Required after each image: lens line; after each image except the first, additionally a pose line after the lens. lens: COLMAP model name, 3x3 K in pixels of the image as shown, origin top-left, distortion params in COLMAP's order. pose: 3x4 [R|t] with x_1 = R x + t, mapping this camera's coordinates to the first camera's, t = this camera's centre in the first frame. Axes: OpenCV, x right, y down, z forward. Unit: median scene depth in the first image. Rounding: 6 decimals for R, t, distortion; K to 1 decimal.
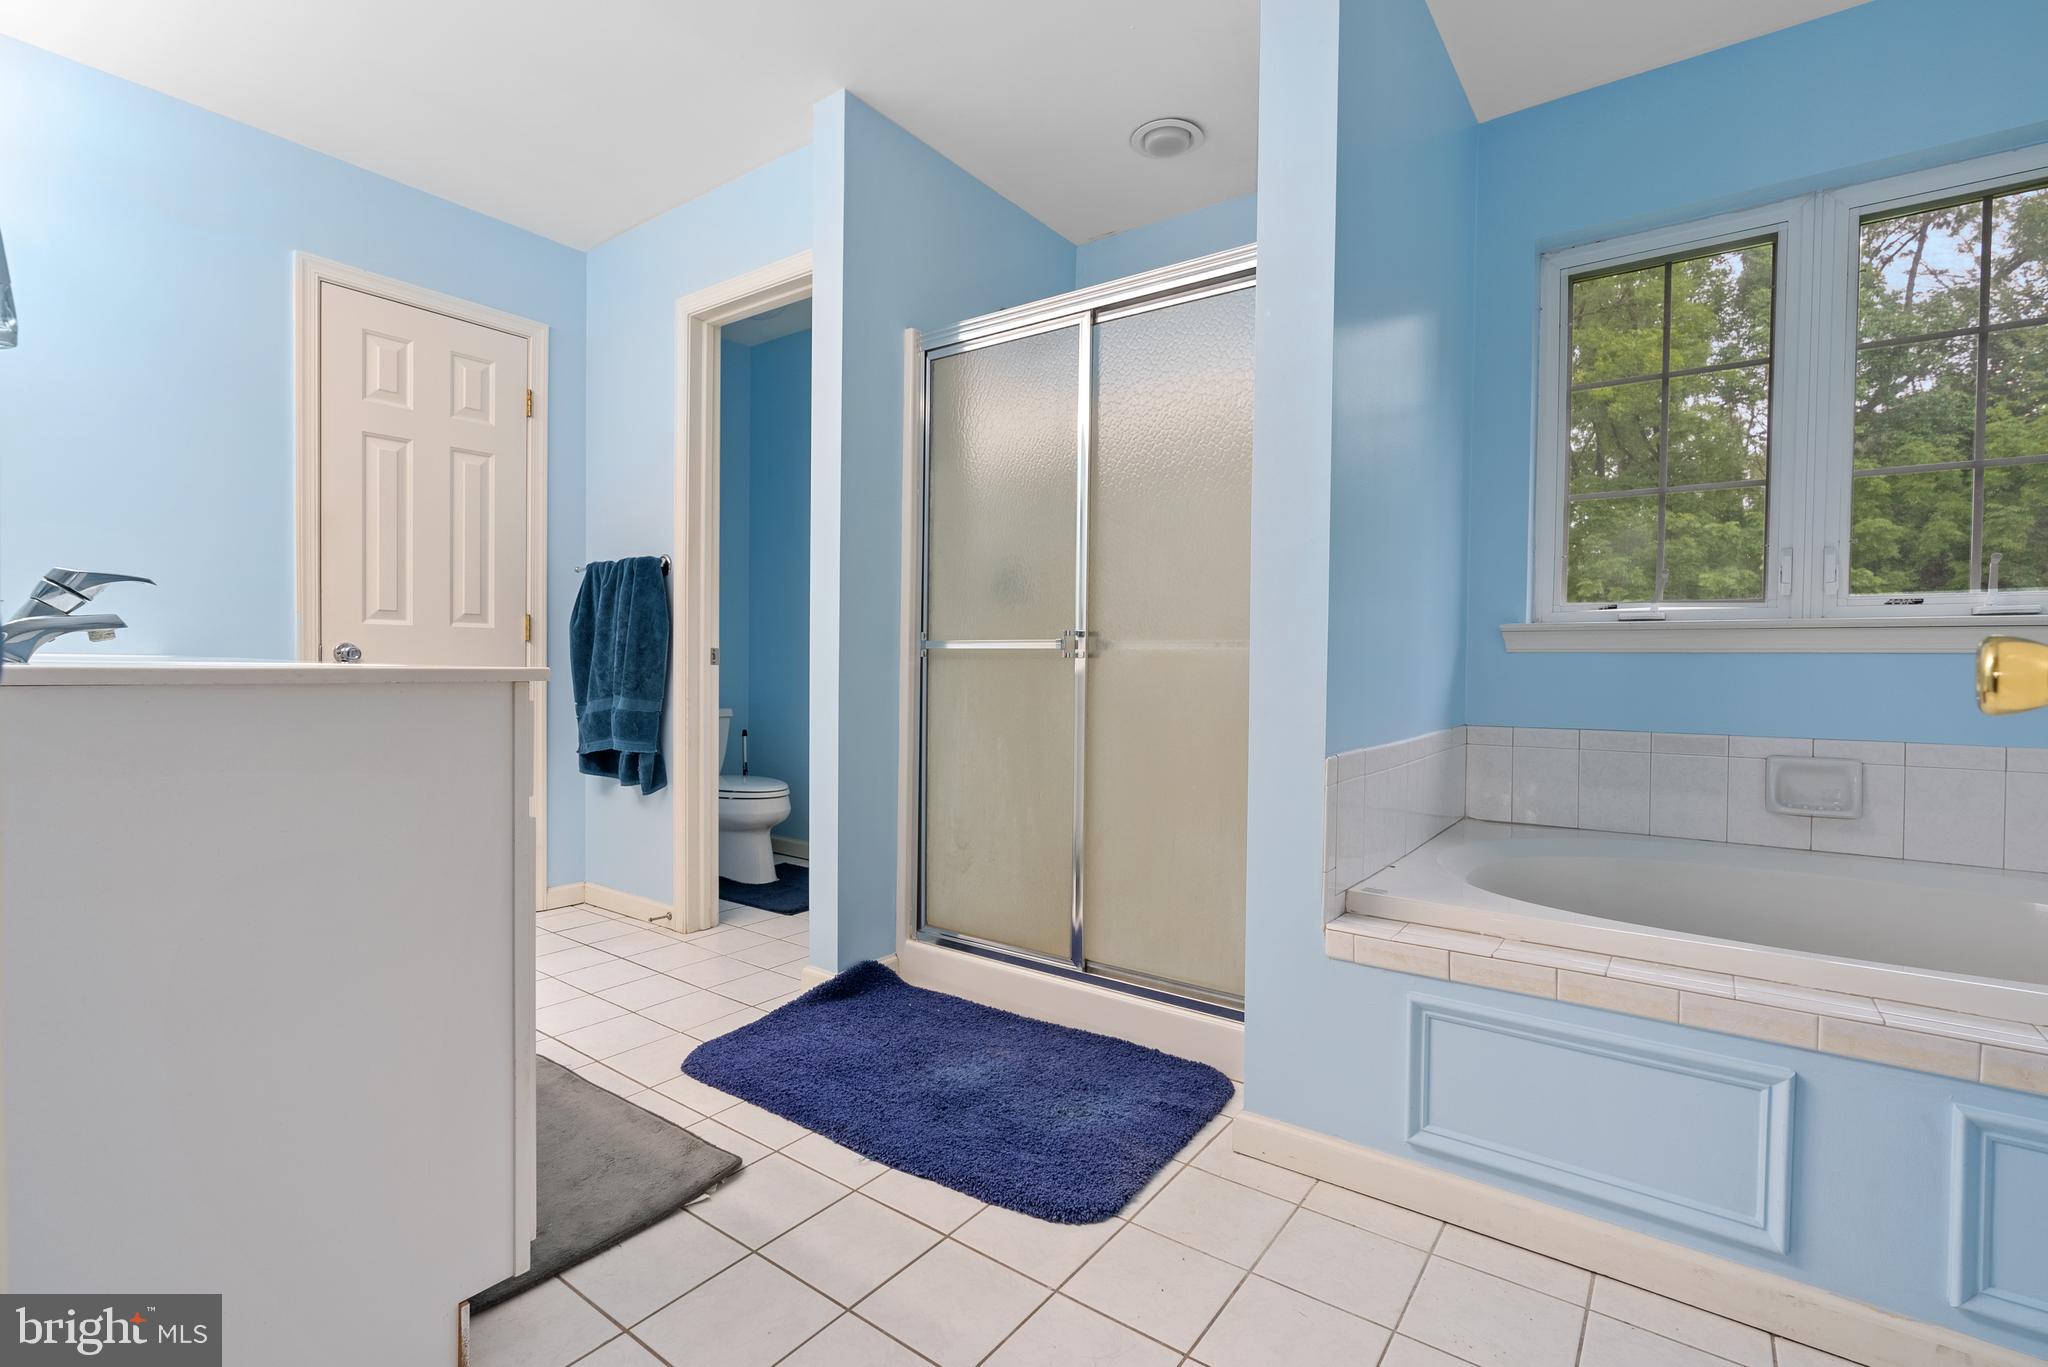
lens RADIAL K [[935.9, 0, 1022.1], [0, 935.9, 676.6], [0, 0, 1]] dist [-0.013796, -0.000363]
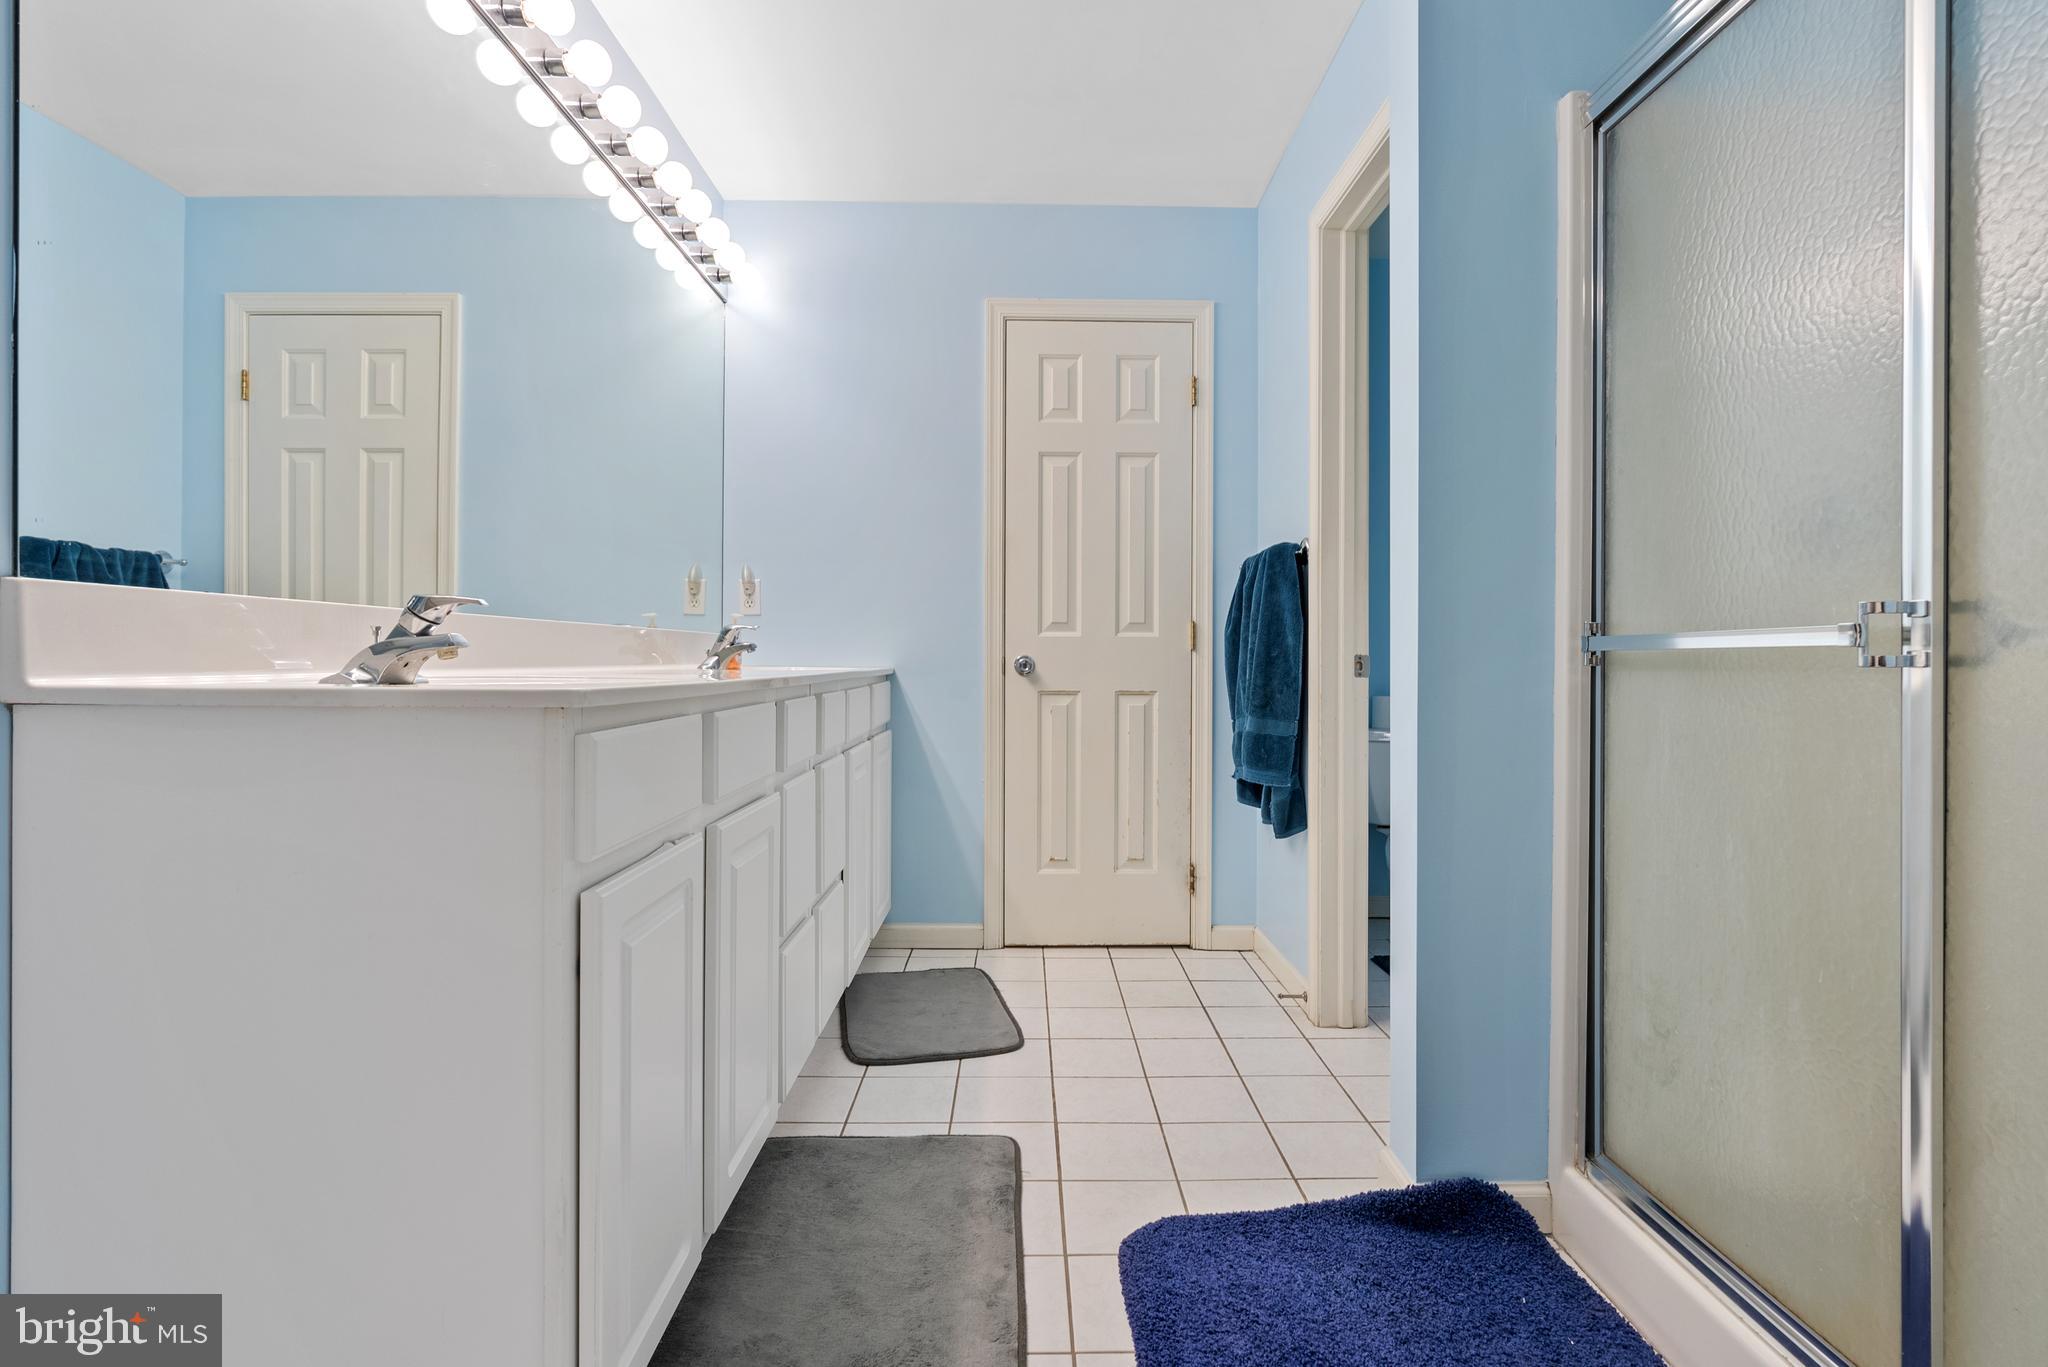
lens RADIAL K [[935.9, 0, 1034.8], [0, 935.9, 659.6], [0, 0, 1]] dist [-0.013796, -0.000363]
pose [[0.604504, -0.011052, -0.796526, 0.122548], [-0.009412, 0.999735, -0.021015, -0.009188], [0.796547, 0.020201, 0.604239, 0.368342]]
